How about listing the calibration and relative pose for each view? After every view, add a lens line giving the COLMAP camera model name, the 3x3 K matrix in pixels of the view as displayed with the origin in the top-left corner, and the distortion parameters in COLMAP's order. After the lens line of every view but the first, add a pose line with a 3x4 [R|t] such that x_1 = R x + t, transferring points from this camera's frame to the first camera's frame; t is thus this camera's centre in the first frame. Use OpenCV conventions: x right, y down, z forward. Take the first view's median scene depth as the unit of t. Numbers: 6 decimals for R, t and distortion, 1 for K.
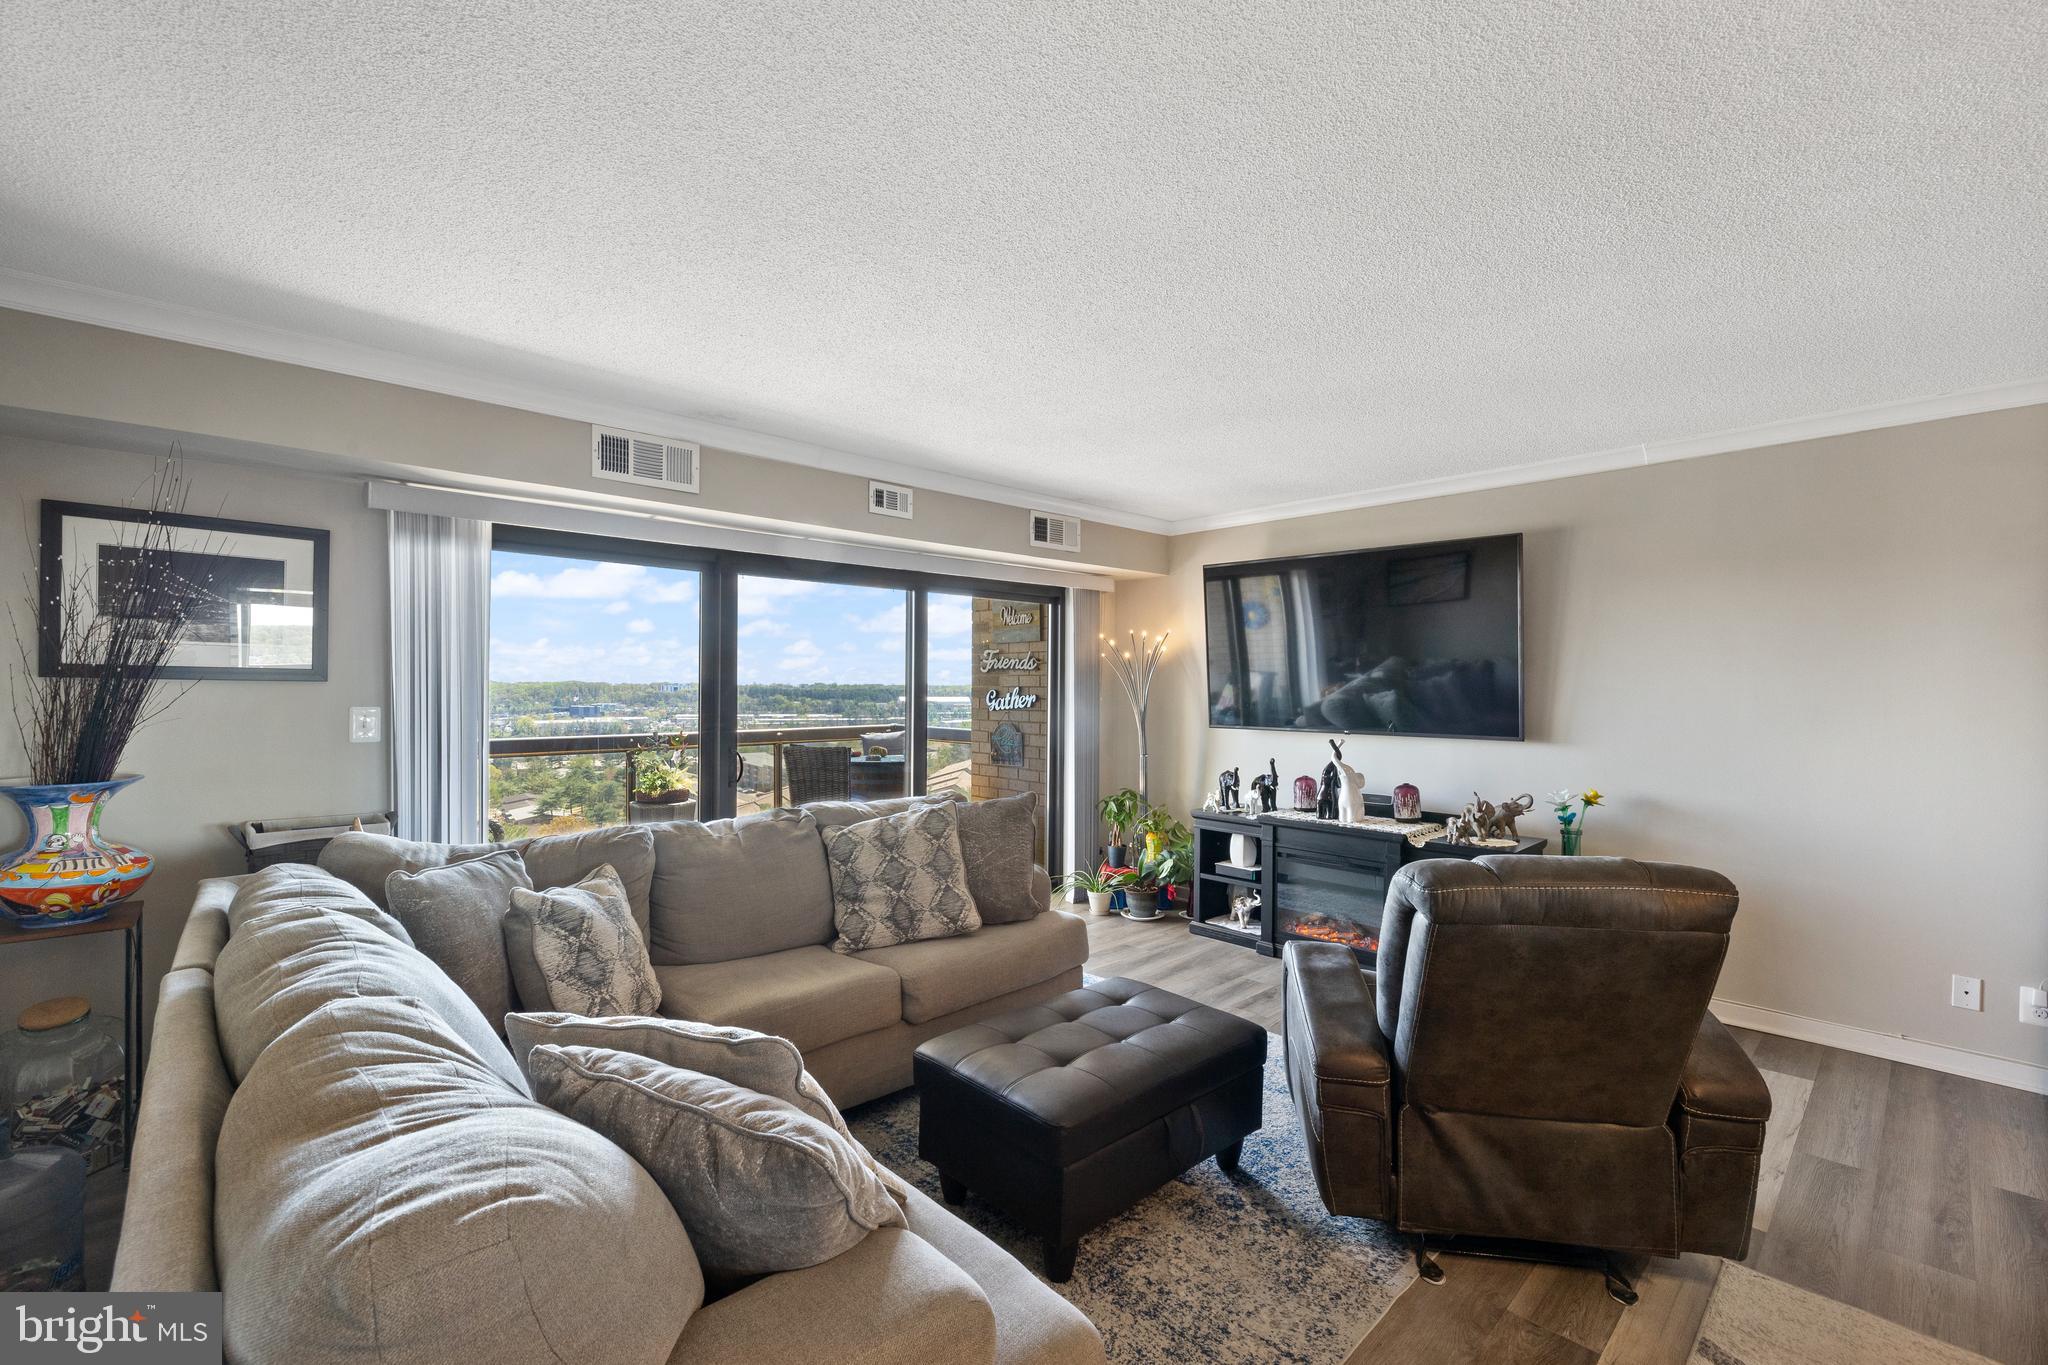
lens RADIAL K [[872.7, 0, 1029.3], [0, 872.7, 683.2], [0, 0, 1]] dist [0.001083, 0.000526]
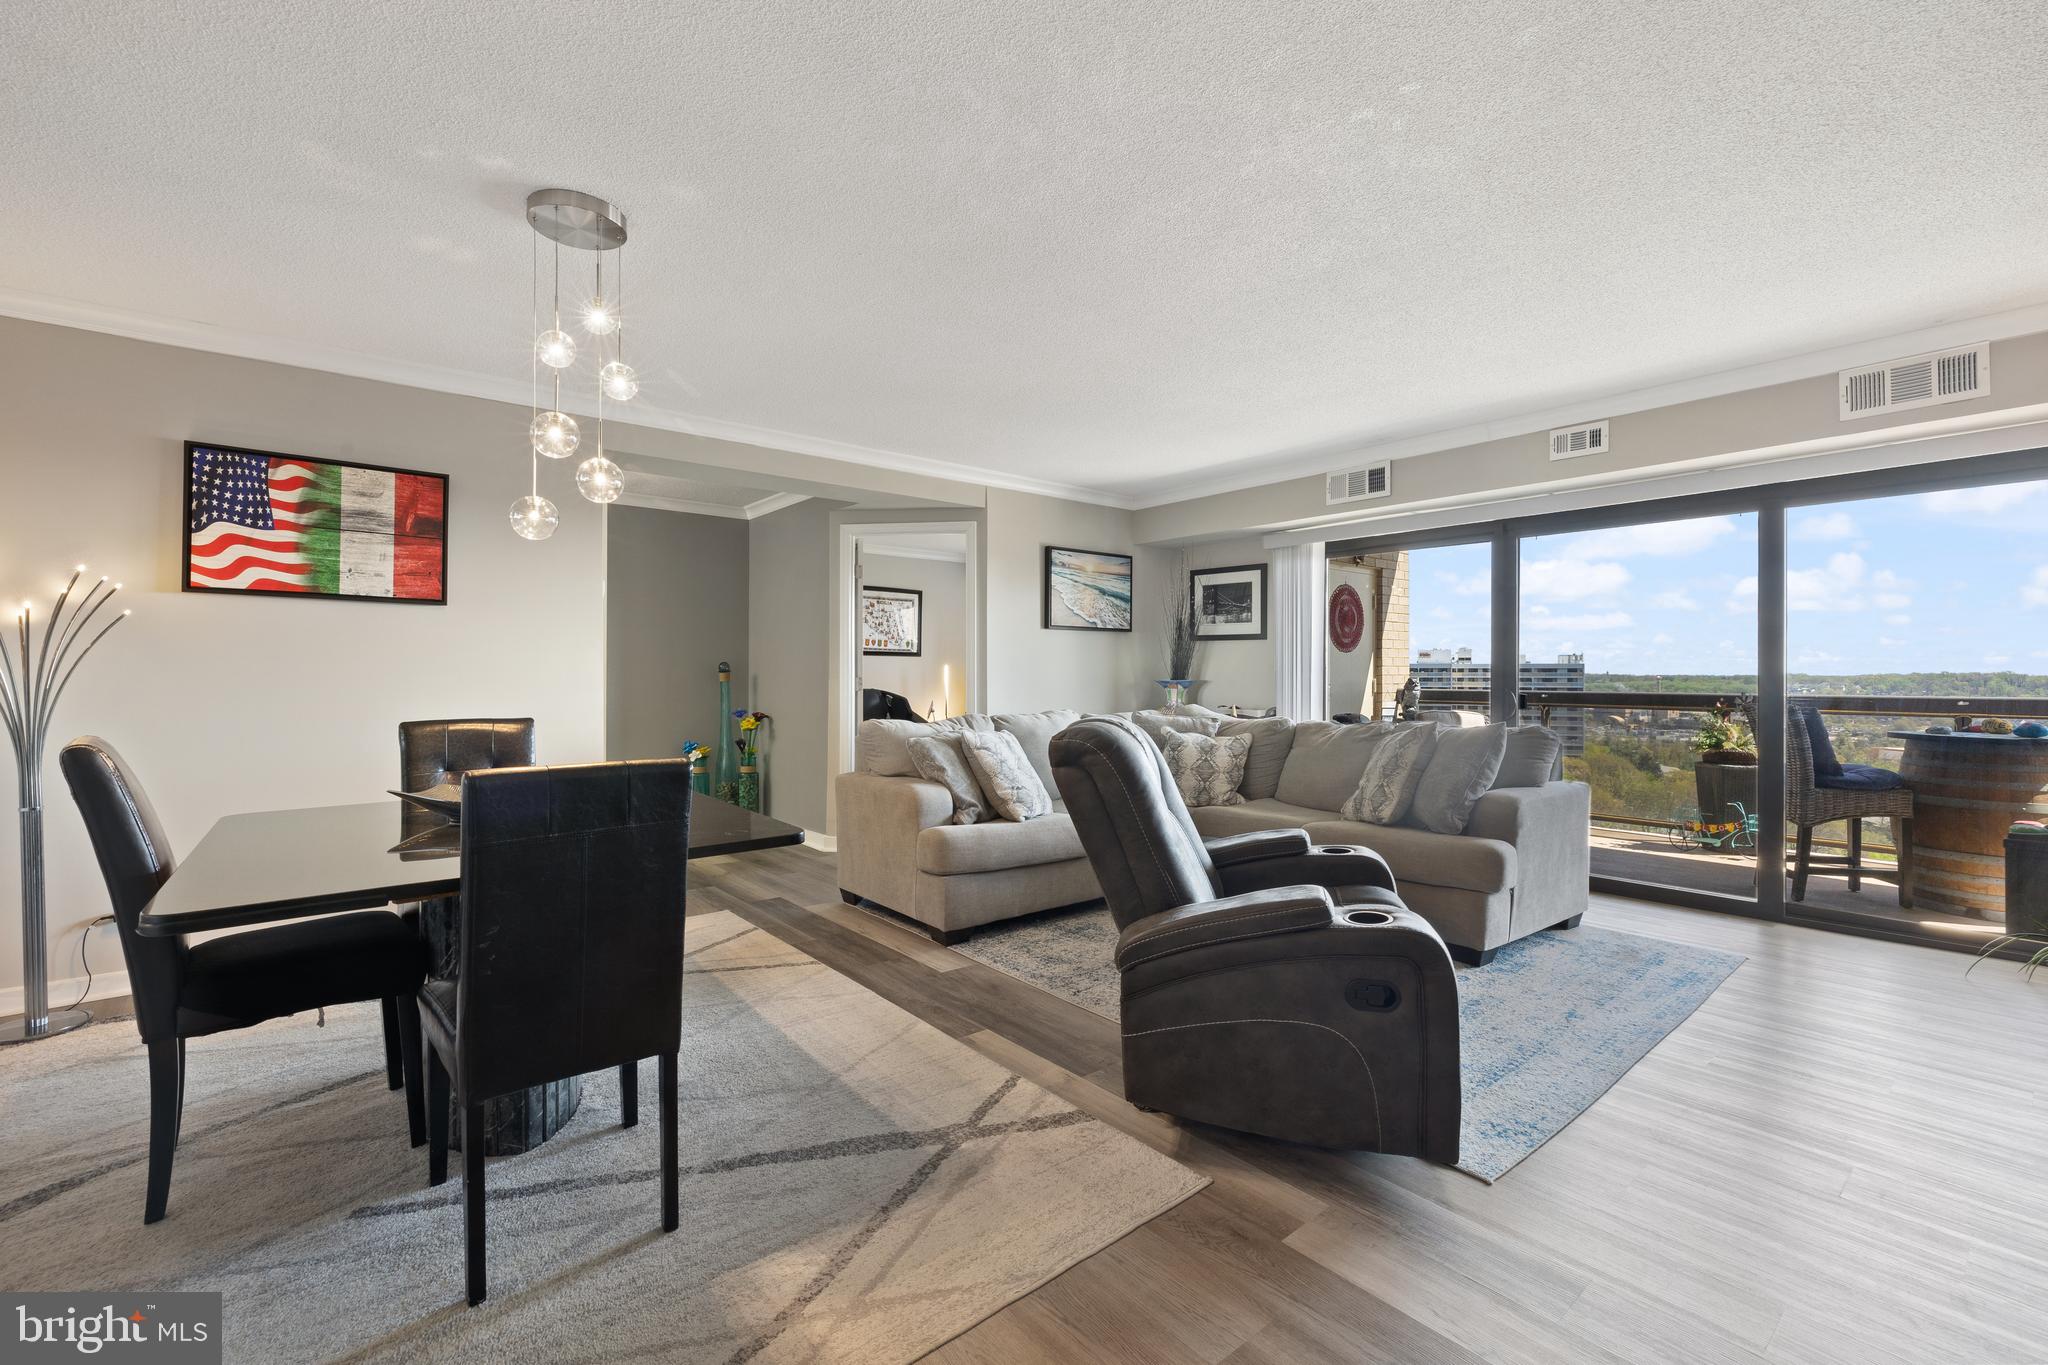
lens RADIAL K [[872.7, 0, 1027.4], [0, 872.7, 672.6], [0, 0, 1]] dist [0.001083, 0.000526]
pose [[-0.075653, -0.009362, -0.997090, 1.044452], [-0.007167, 0.999935, -0.008844, 0.081609], [0.997108, 0.006477, -0.075715, 0.530807]]
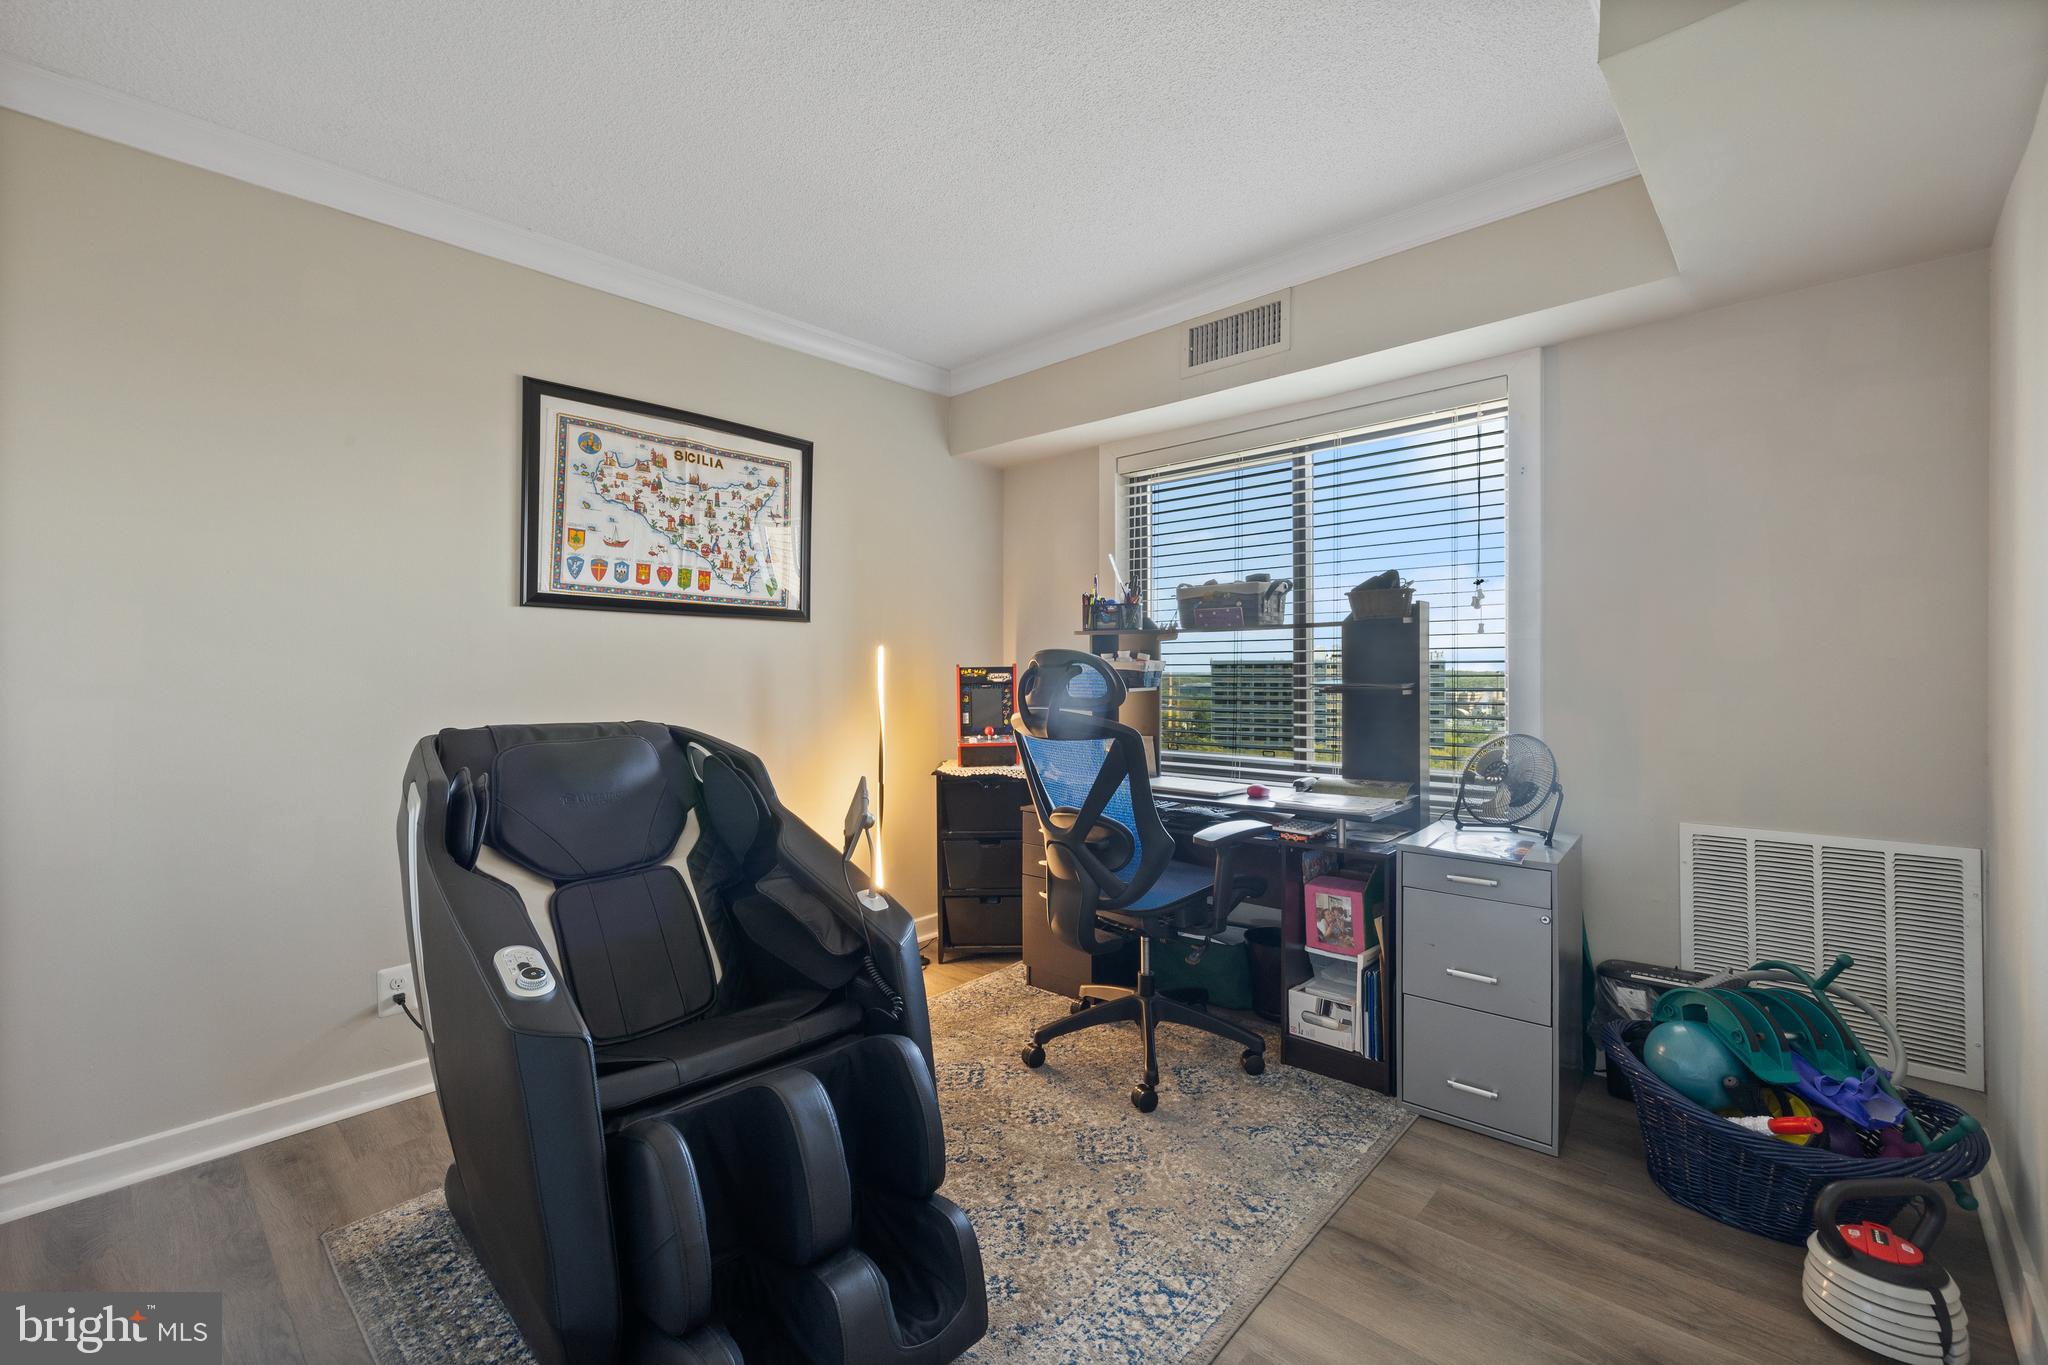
lens RADIAL K [[872.7, 0, 1026.6], [0, 872.7, 669.6], [0, 0, 1]] dist [0.001083, 0.000526]
pose [[0.057079, -0.011387, -0.998305, -0.582505], [-0.002660, 0.999930, -0.011558, 0.075144], [0.998366, 0.003315, 0.057044, 0.195245]]
